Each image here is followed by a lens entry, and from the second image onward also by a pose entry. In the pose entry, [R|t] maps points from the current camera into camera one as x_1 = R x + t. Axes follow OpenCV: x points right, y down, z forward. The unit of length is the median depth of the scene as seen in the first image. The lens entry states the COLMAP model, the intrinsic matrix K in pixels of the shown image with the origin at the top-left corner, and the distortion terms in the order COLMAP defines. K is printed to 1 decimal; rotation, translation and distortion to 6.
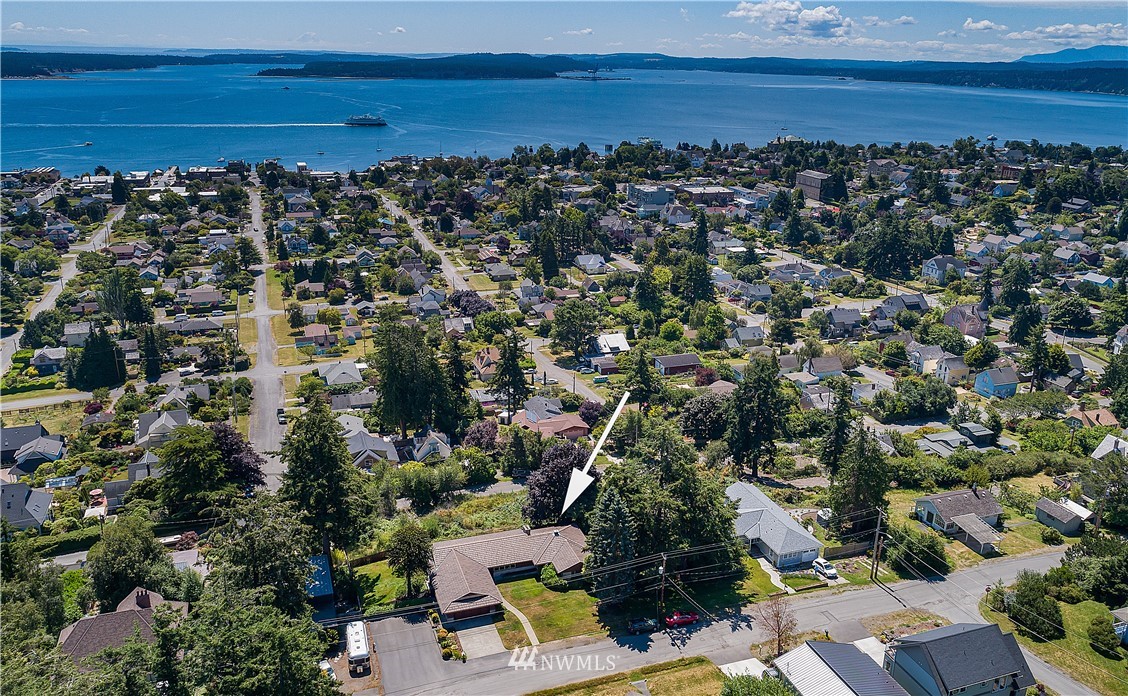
lens RADIAL K [[882.4, 0, 564.0], [0, 882.4, 347.1], [0, 0, 1]] dist [0.003269, 0.004020]
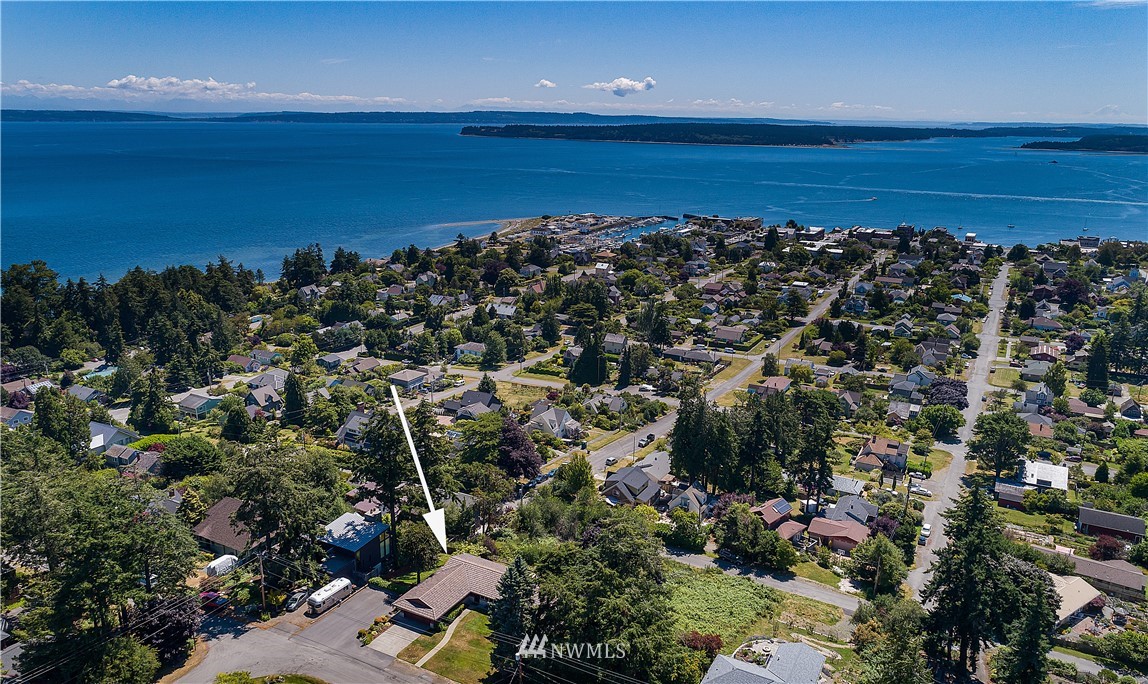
lens RADIAL K [[834.5, 0, 573.5], [0, 834.5, 342.8], [0, 0, 1]] dist [-0.003544, 0.000851]
pose [[0.665160, 0.188330, -0.722561, 0.233944], [-0.236547, 0.970978, 0.035322, -0.037166], [0.708243, 0.147424, 0.690404, 0.121095]]
